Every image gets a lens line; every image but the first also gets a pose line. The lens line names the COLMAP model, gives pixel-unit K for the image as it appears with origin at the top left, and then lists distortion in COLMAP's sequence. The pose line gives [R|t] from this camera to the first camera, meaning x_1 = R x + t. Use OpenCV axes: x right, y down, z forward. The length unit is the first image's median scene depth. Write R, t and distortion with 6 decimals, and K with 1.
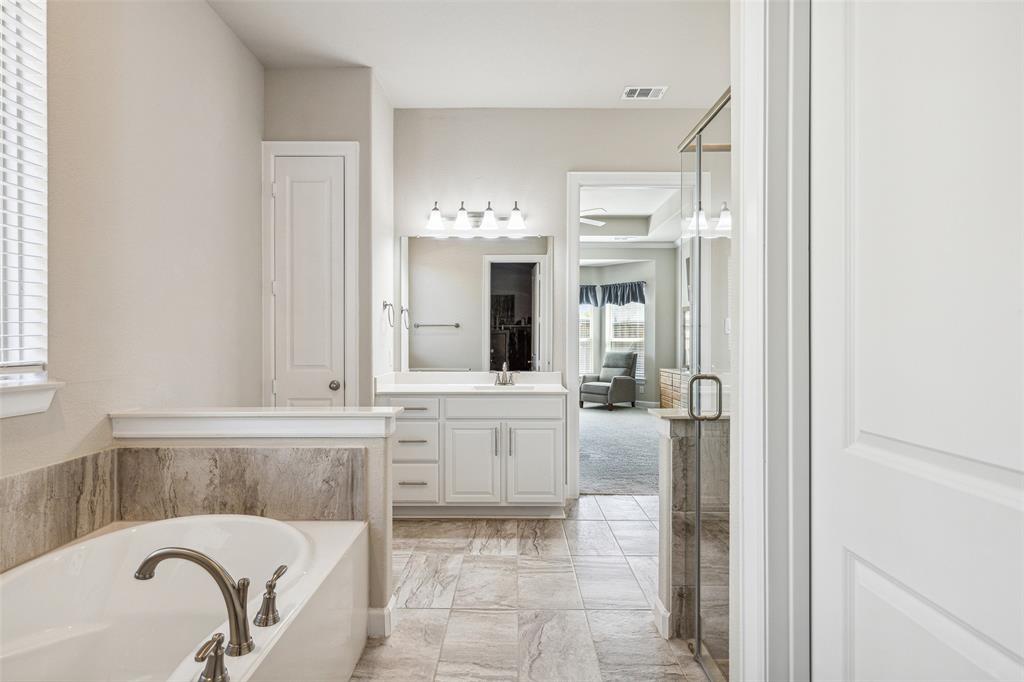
lens RADIAL K [[522.4, 0, 510.0], [0, 522.4, 343.2], [0, 0, 1]] dist [0.003732, 0.000147]
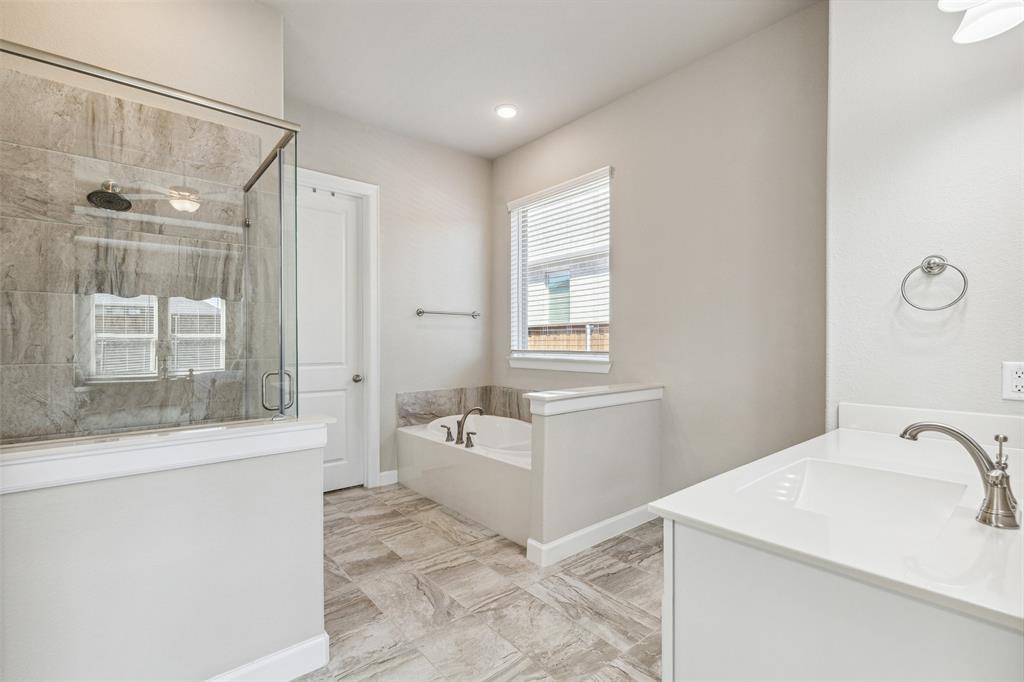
lens RADIAL K [[463.7, 0, 510.6], [0, 463.7, 338.6], [0, 0, 1]] dist [0.010615, -0.000697]
pose [[-0.764860, -0.004744, -0.644179, 0.515078], [-0.001167, 0.999981, -0.005979, -0.002388], [0.644196, -0.003822, -0.764851, 1.684834]]
